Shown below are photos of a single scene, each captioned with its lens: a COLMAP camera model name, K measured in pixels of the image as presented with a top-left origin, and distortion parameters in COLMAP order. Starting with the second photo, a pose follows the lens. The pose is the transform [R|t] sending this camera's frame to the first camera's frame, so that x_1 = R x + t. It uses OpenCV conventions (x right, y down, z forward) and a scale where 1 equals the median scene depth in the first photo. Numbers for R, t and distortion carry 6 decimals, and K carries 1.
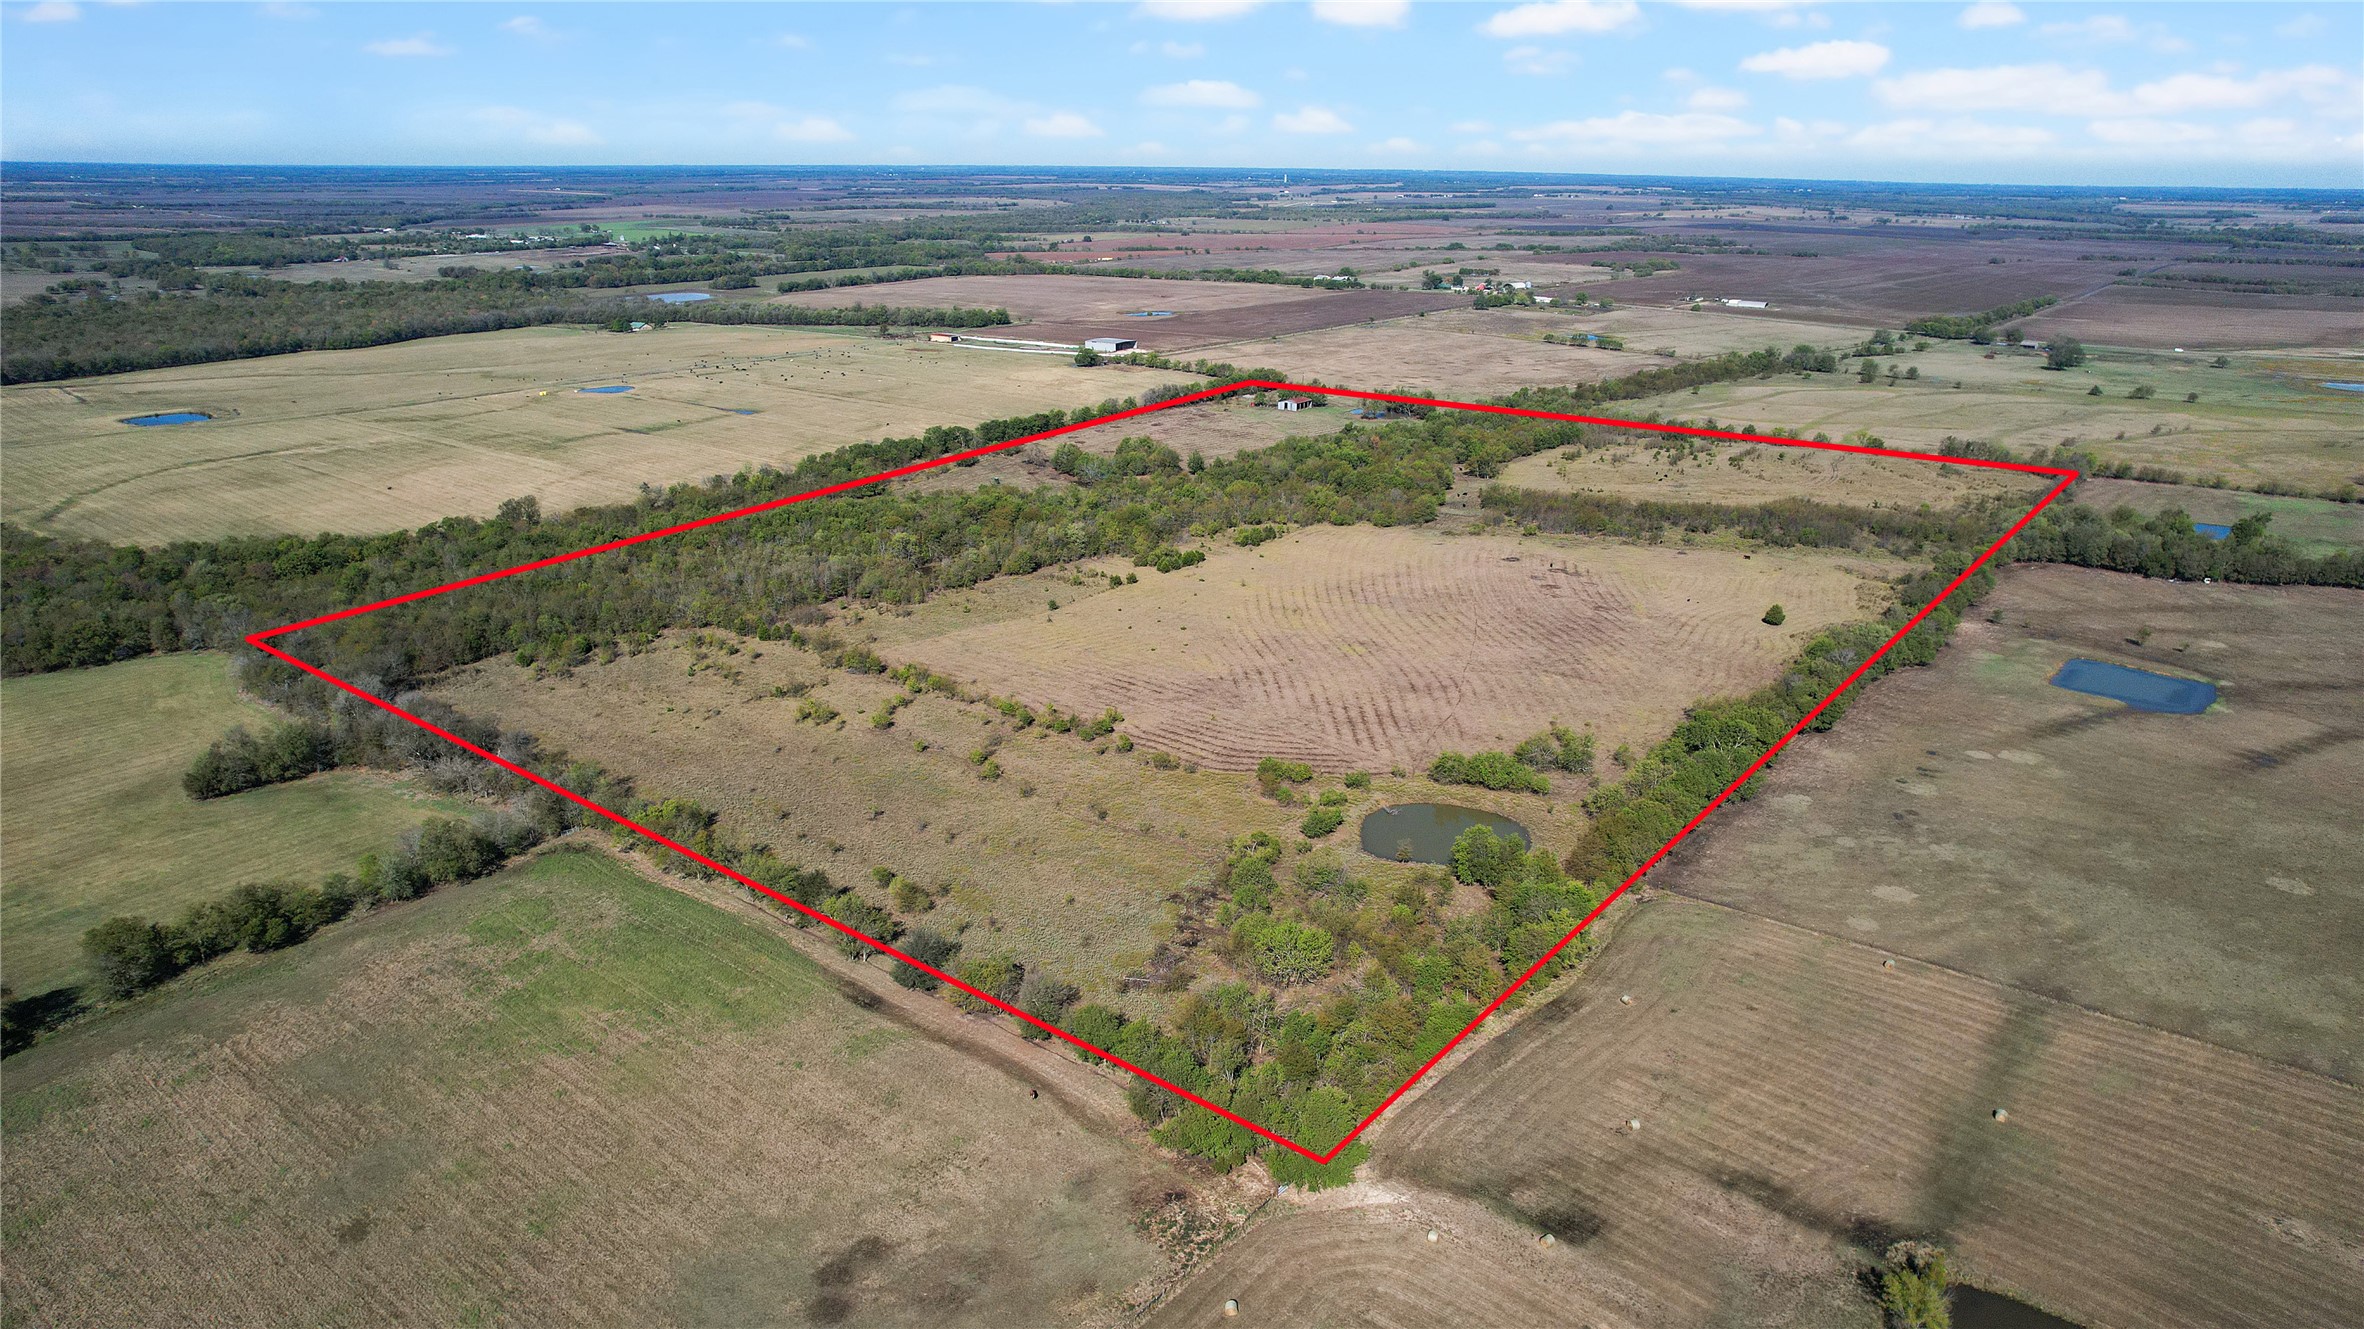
lens RADIAL K [[1517.7, 0, 1186.5], [0, 1517.7, 664.1], [0, 0, 1]] dist [-0.066070, 0.051587]
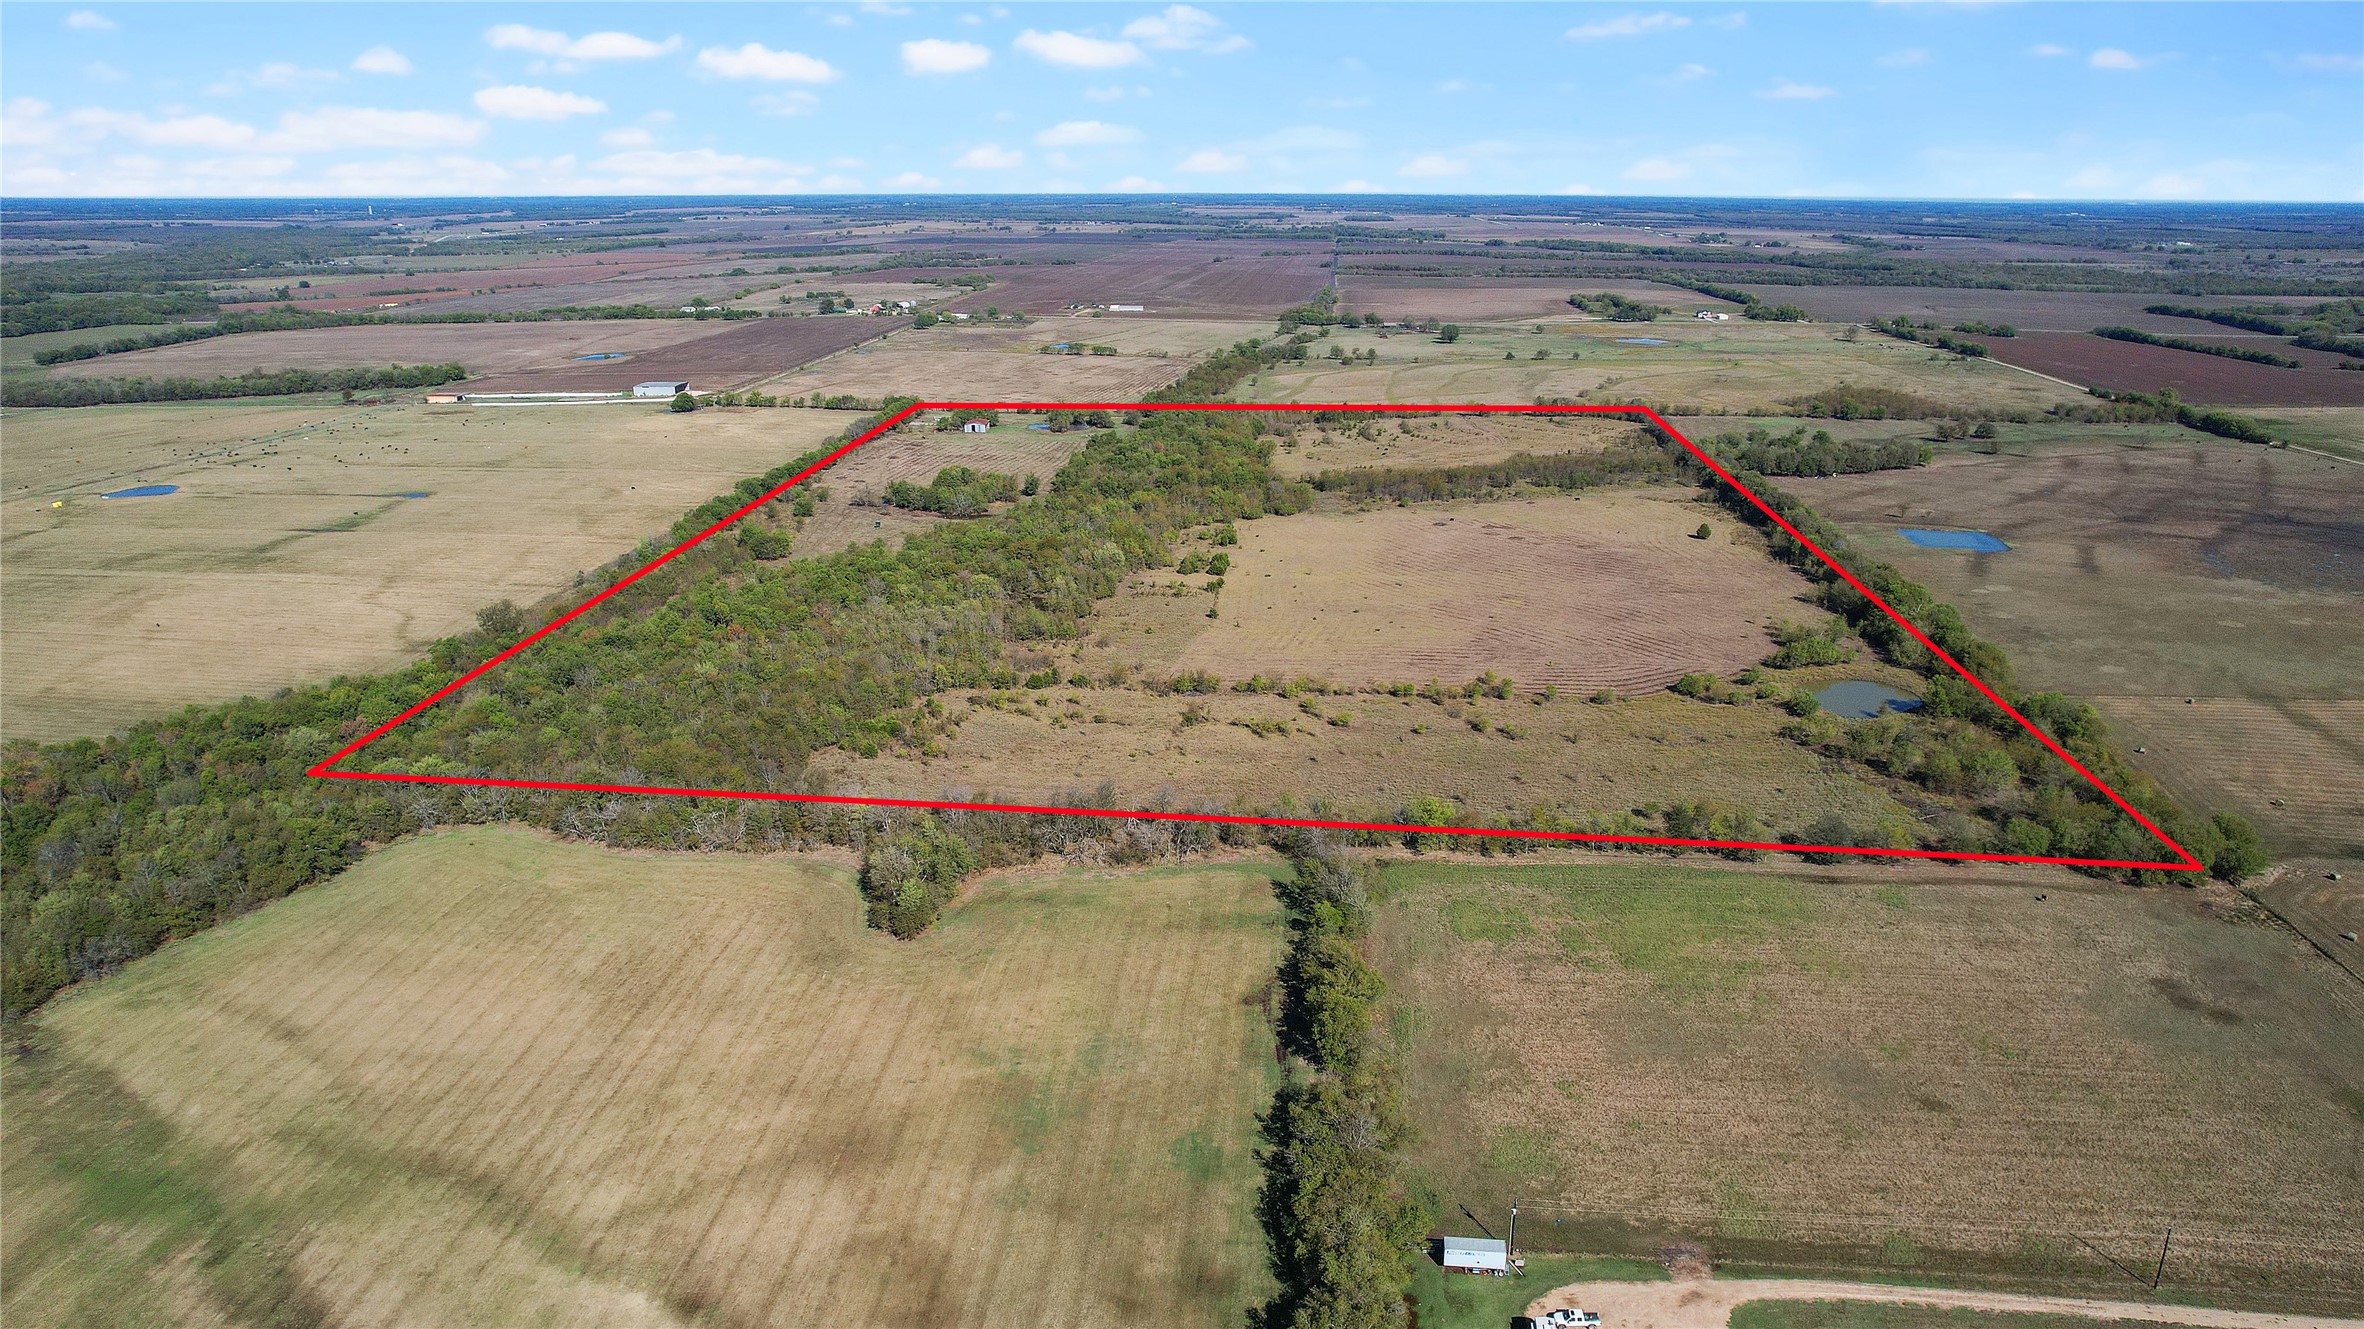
lens RADIAL K [[1517.7, 0, 1186.5], [0, 1517.7, 664.1], [0, 0, 1]] dist [-0.066070, 0.051587]
pose [[0.836982, -0.173804, 0.518896, -0.731600], [0.180062, 0.982891, 0.038779, -0.053906], [-0.516758, 0.060976, 0.853957, 0.121903]]
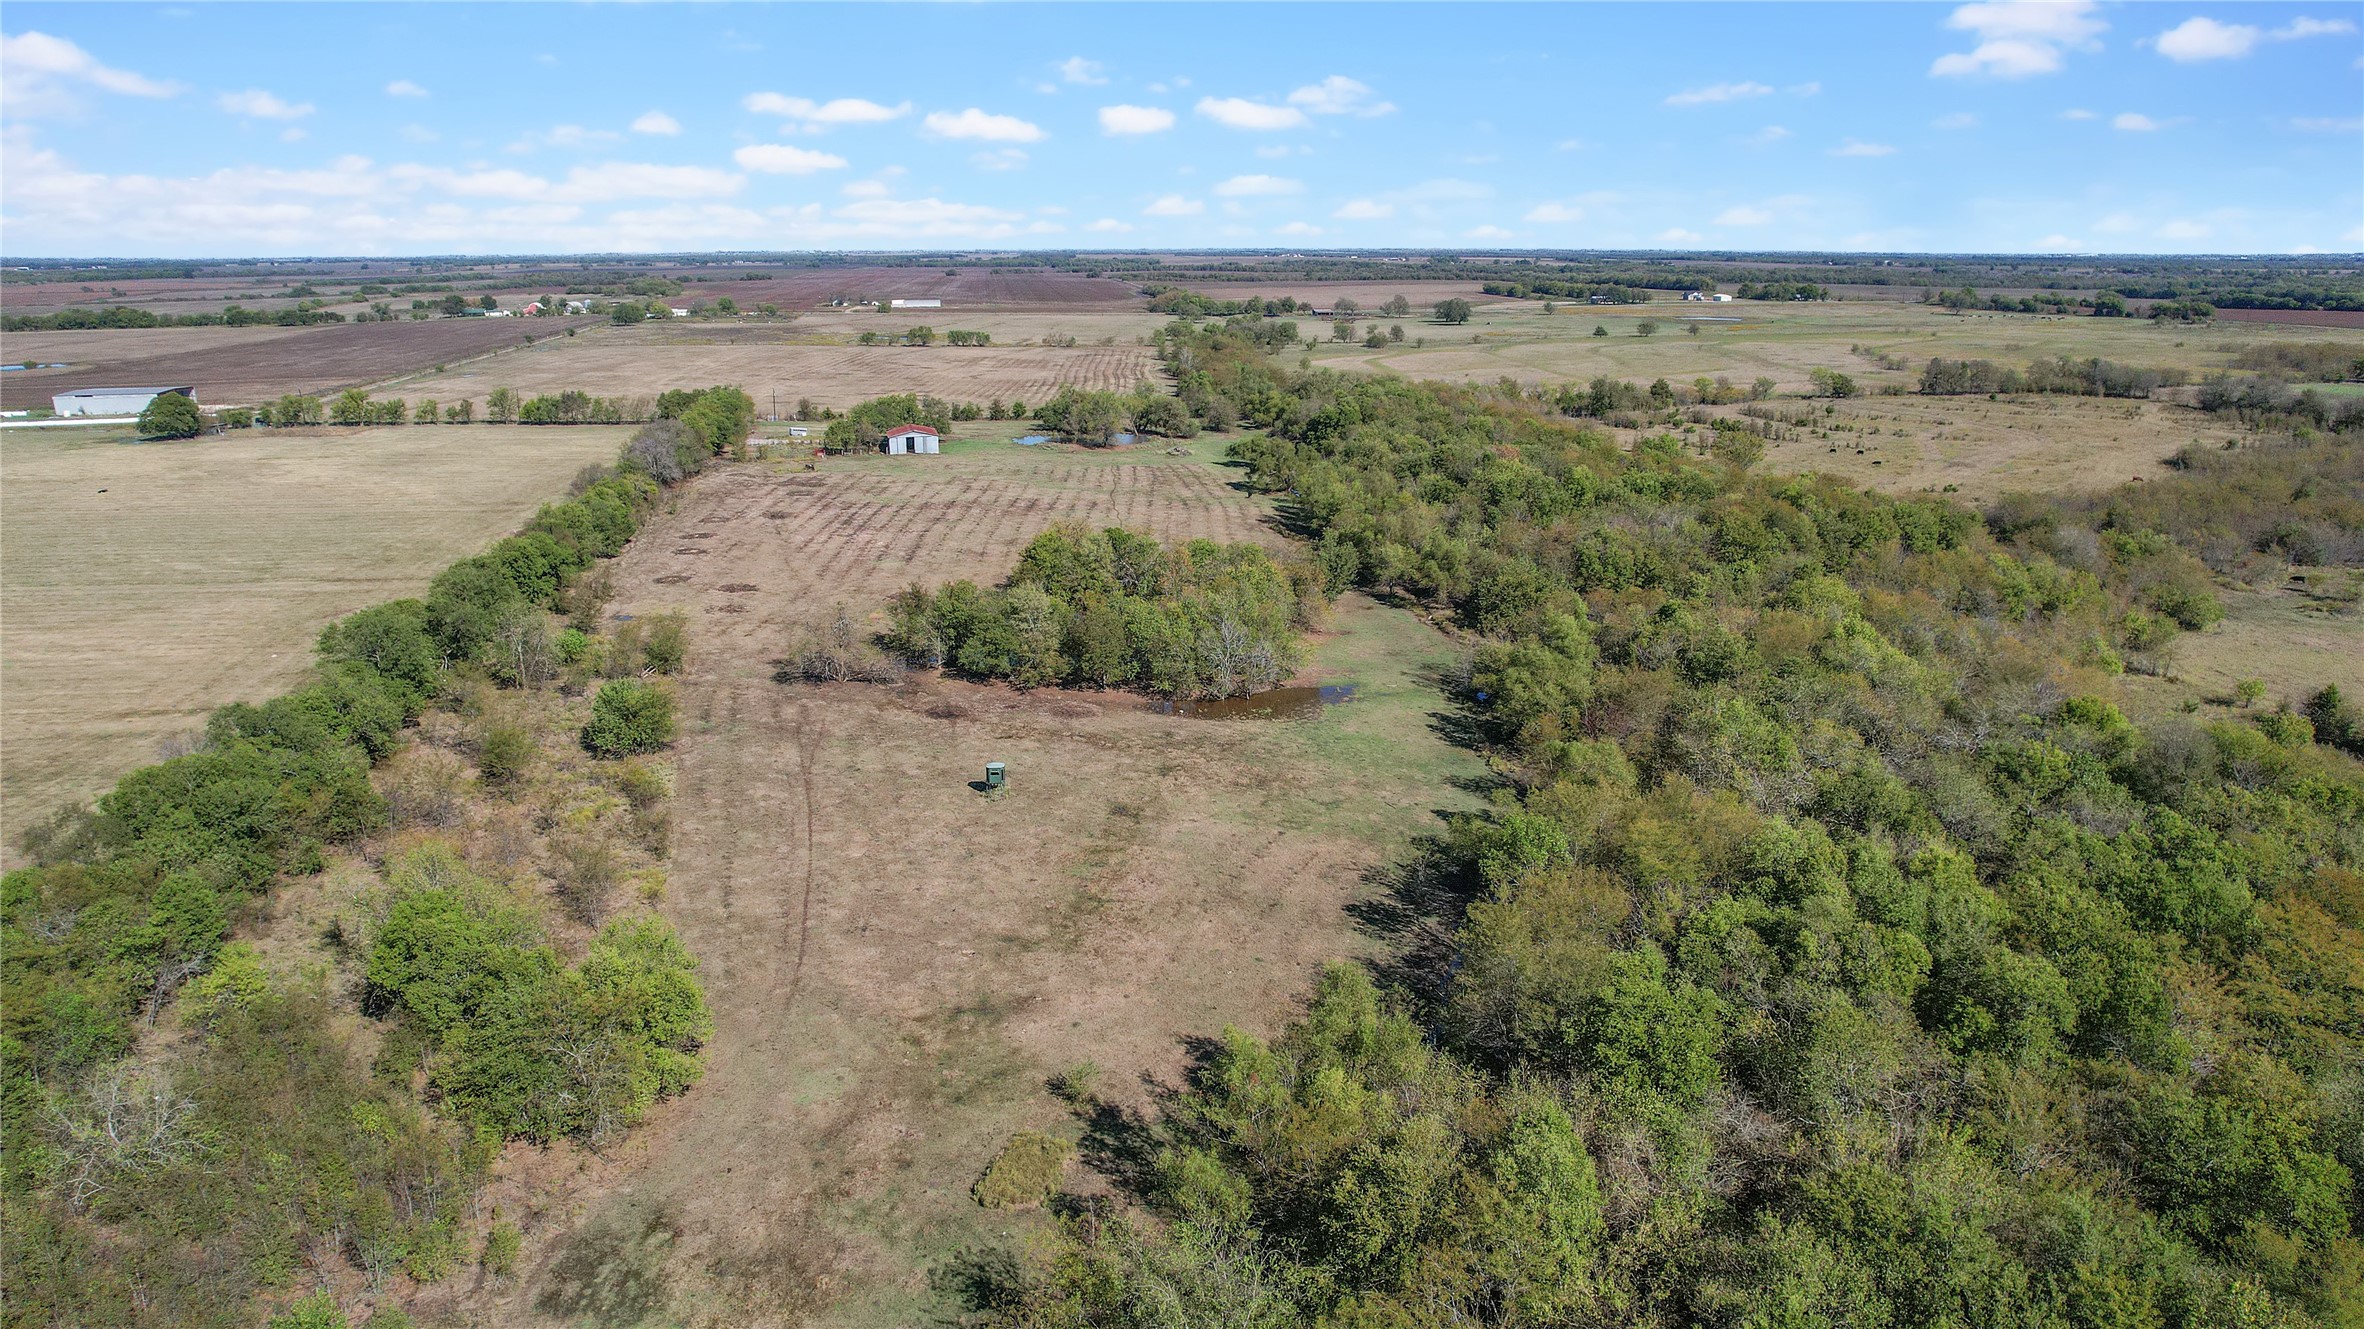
lens RADIAL K [[1545.1, 0, 1175.6], [0, 1545.1, 662.5], [0, 0, 1]] dist [-0.034028, 0.005716]
pose [[0.689774, -0.202715, 0.695067, -0.404841], [0.240851, 0.969575, 0.043758, -0.216591], [-0.682790, 0.137225, 0.717612, 1.246944]]
